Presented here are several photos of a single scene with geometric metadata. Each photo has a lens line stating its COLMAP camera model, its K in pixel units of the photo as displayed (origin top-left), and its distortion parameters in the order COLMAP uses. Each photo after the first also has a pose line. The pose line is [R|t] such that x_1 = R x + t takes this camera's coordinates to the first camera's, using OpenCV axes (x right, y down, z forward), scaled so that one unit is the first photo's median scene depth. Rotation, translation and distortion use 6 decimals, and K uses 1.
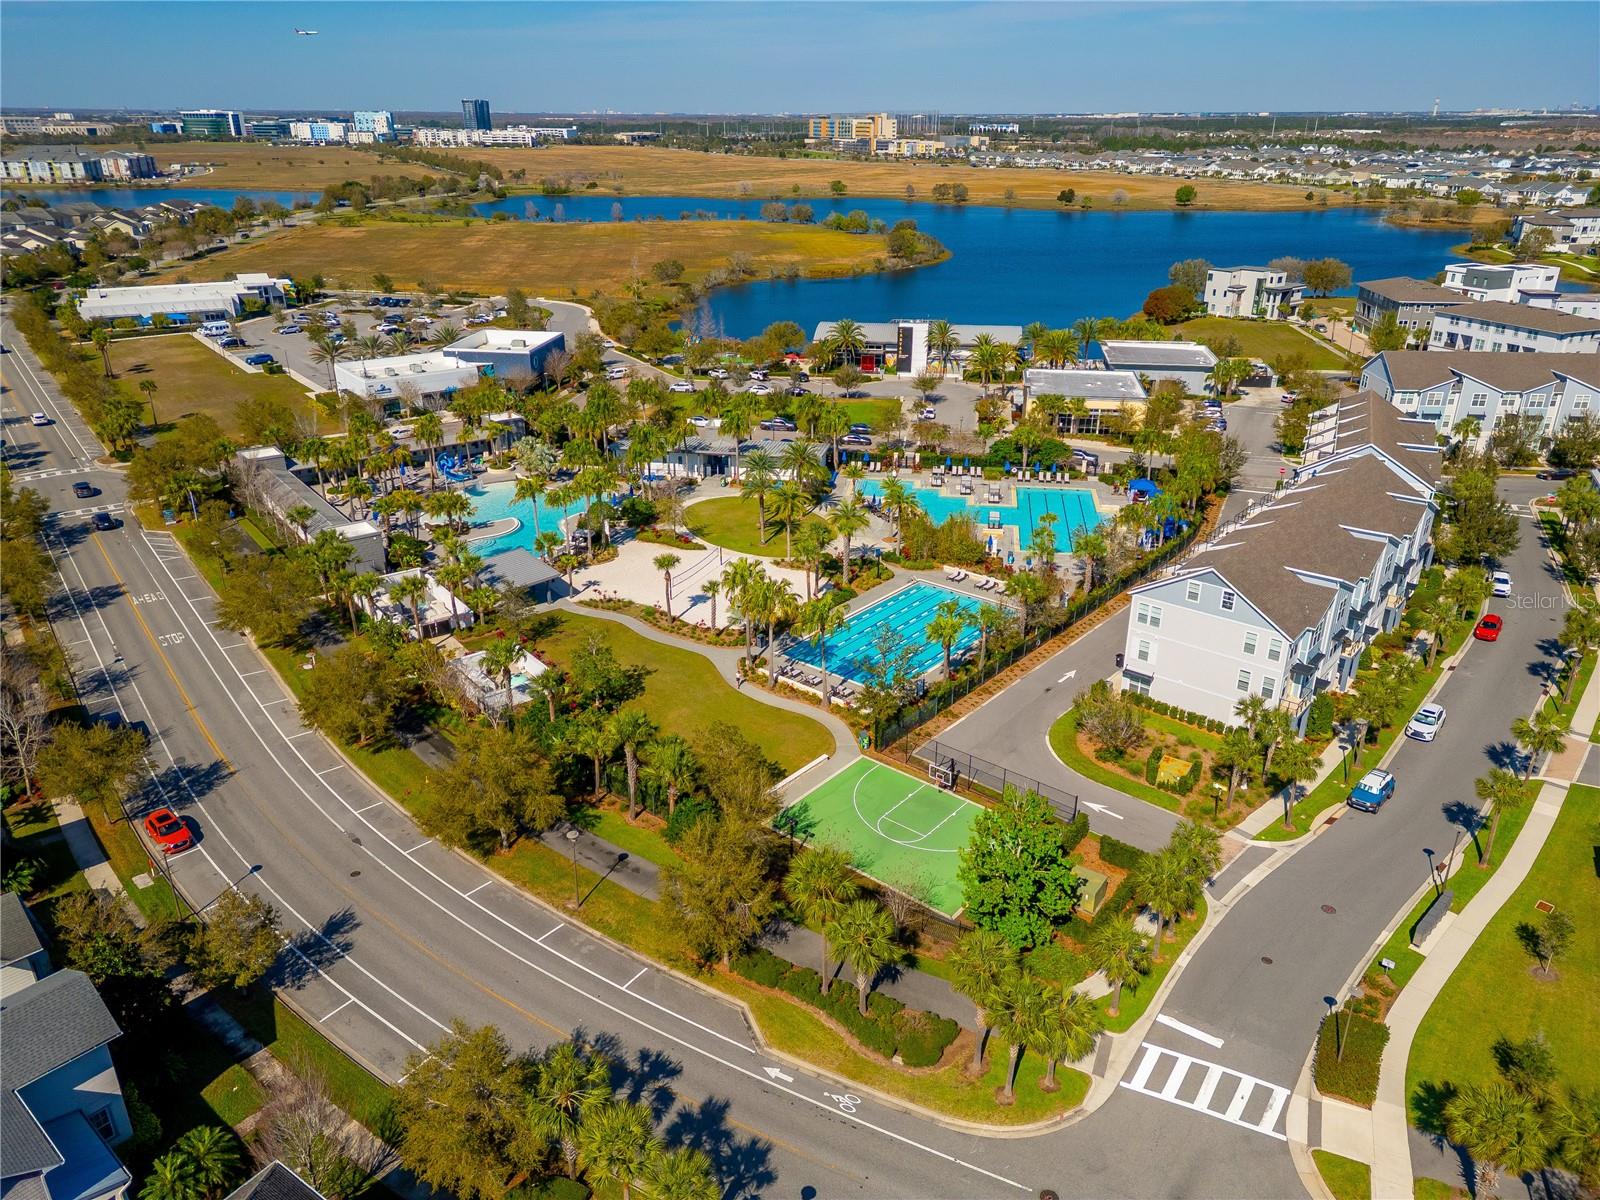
lens RADIAL K [[1120.5, 0, 801.7], [0, 1120.5, 597.6], [0, 0, 1]] dist [0.058775, -0.044312]
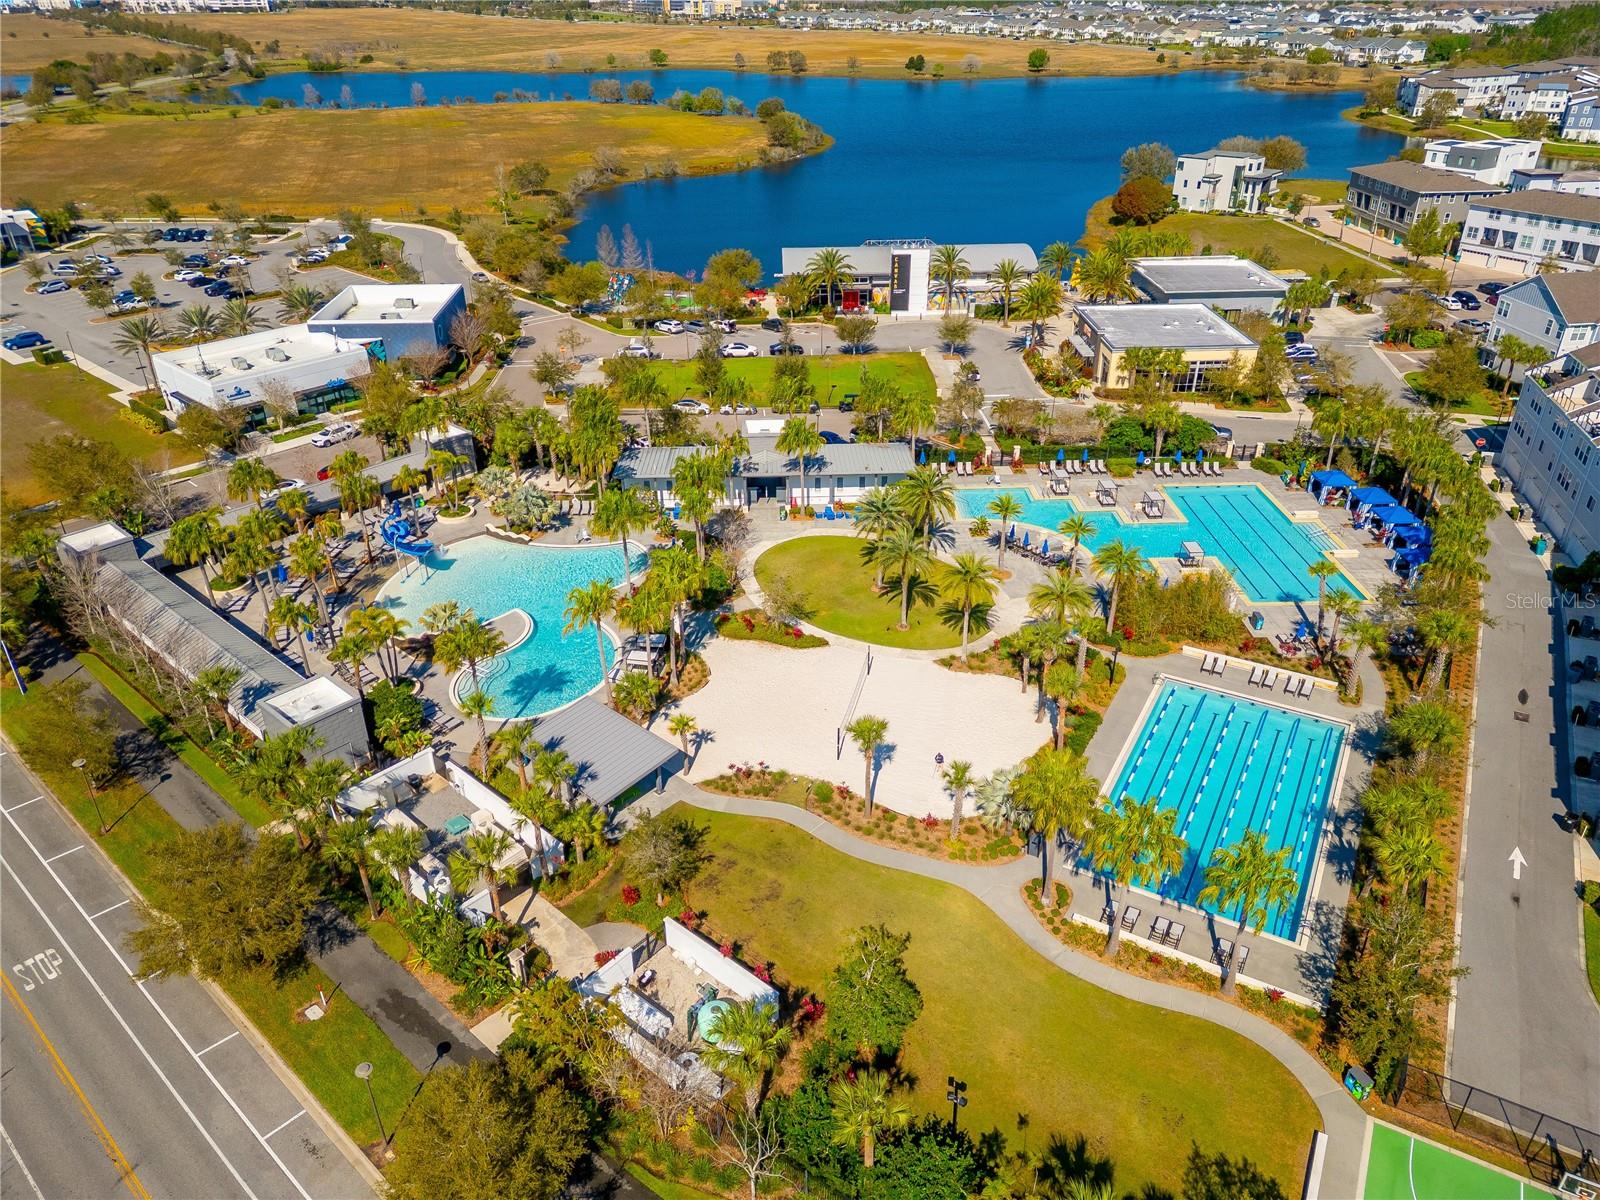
lens RADIAL K [[1120.5, 0, 801.7], [0, 1120.5, 597.6], [0, 0, 1]] dist [0.058775, -0.044312]
pose [[0.982724, -0.097241, 0.157472, -0.130804], [0.080688, 0.990837, 0.108313, -0.093261], [-0.166561, -0.093736, 0.981566, 0.205287]]
